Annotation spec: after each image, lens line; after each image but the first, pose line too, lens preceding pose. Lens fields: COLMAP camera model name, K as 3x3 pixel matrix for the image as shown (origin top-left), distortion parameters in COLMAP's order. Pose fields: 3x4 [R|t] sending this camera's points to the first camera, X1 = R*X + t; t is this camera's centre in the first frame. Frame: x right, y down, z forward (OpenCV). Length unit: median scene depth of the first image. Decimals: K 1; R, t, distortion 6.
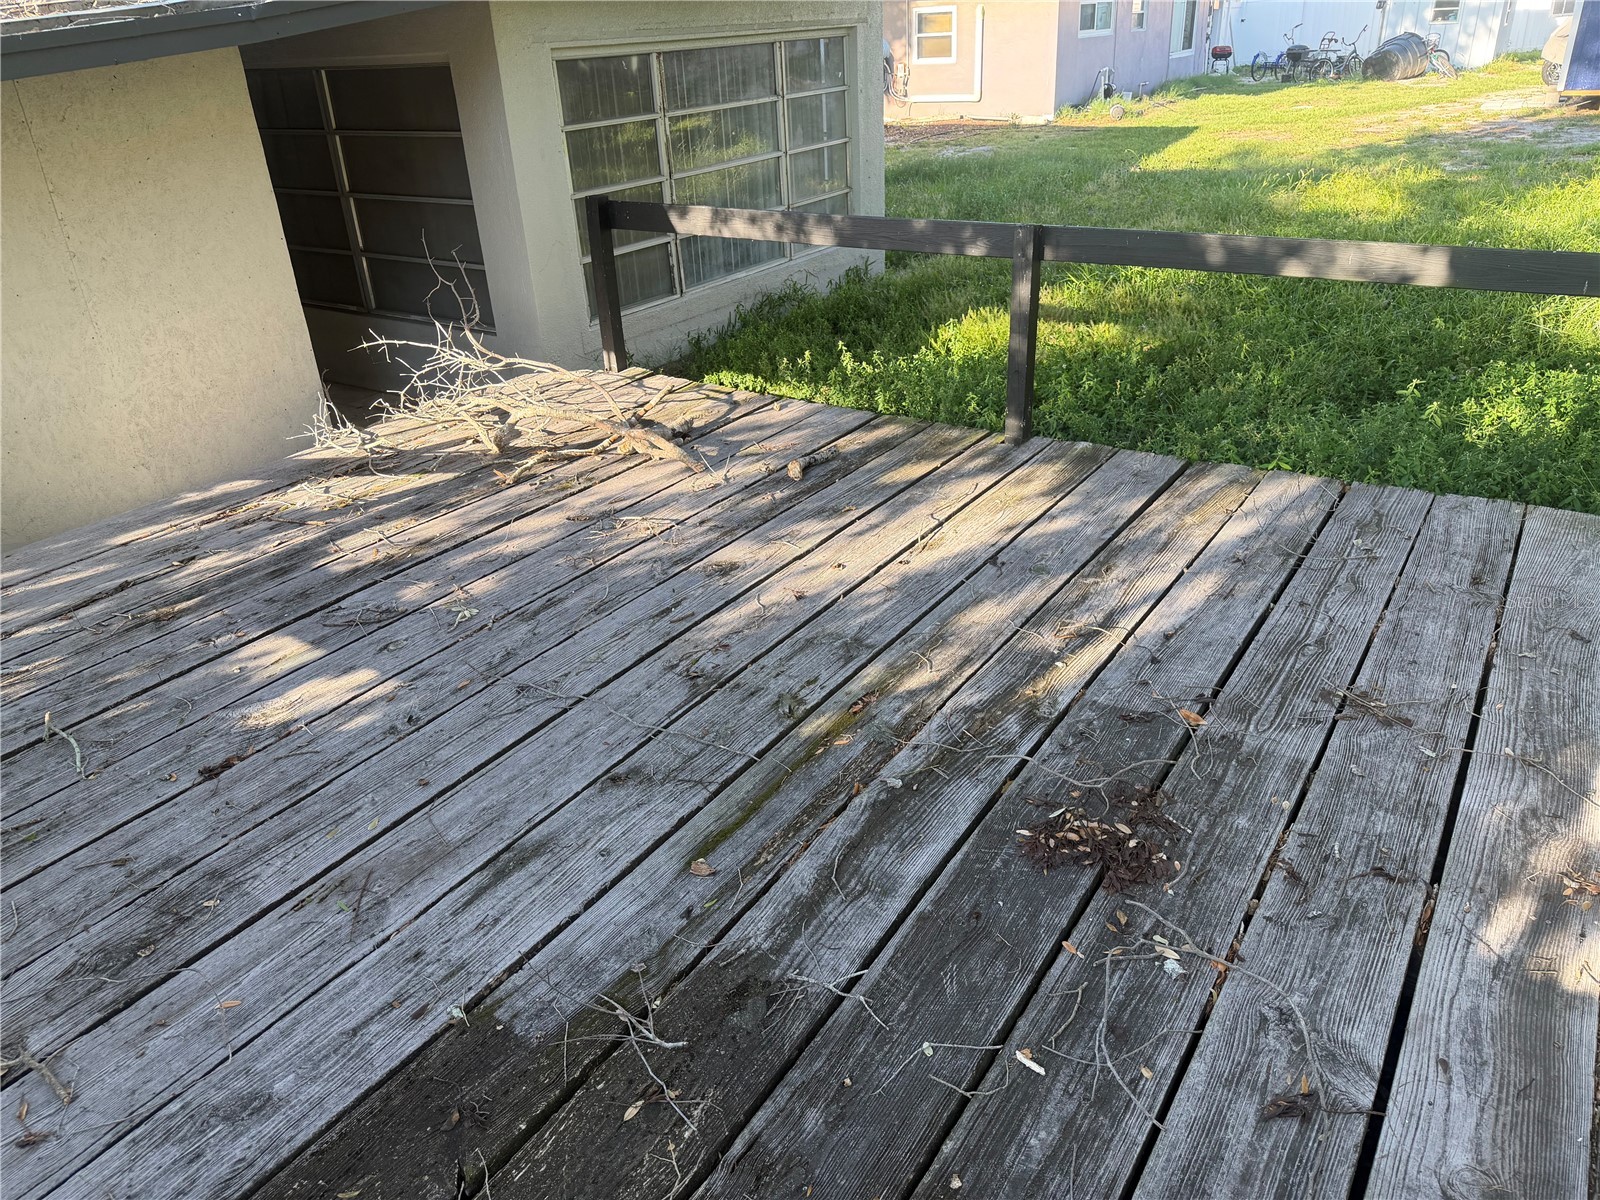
lens RADIAL K [[1127.7, 0, 800.9], [0, 1127.7, 621.8], [0, 0, 1]] dist [0.071730, -0.143126]
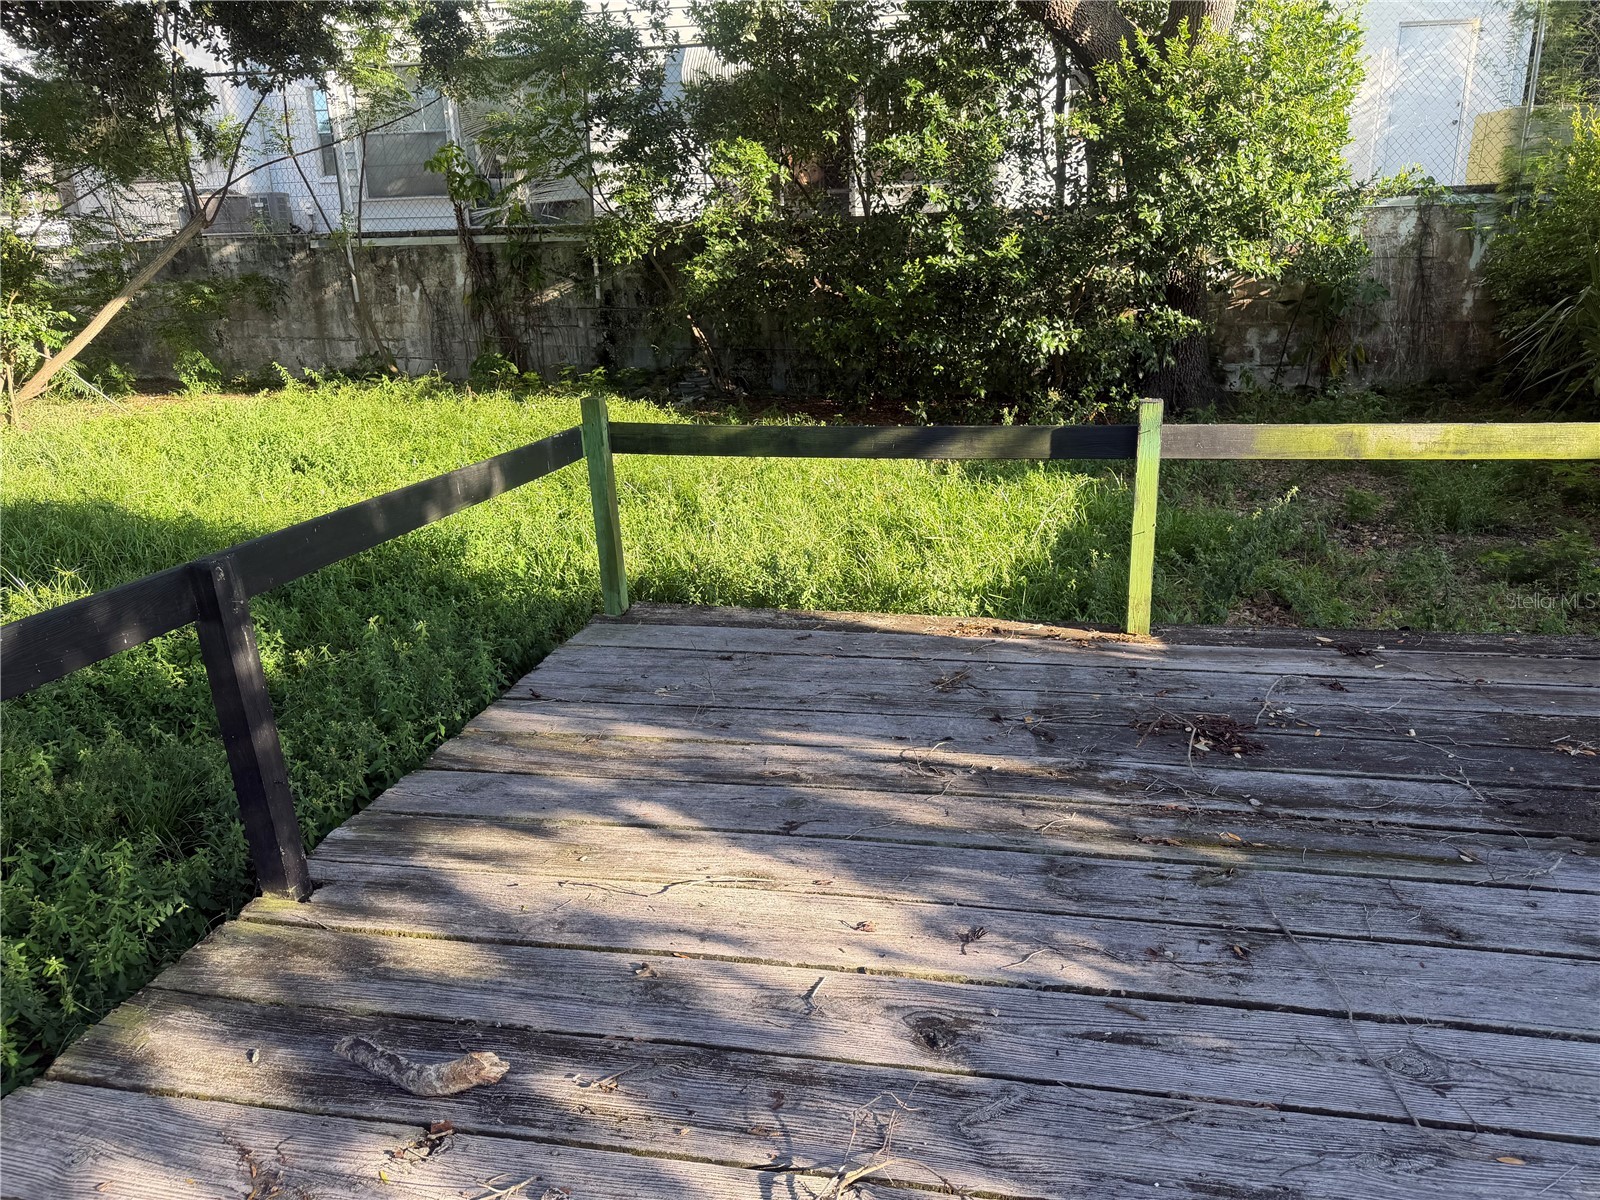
lens RADIAL K [[1127.7, 0, 800.9], [0, 1127.7, 621.8], [0, 0, 1]] dist [0.071730, -0.143126]
pose [[-0.381625, -0.213192, 0.899395, -0.557670], [0.479569, 0.786156, 0.389837, -0.506813], [-0.790175, 0.580094, -0.197776, 1.125069]]
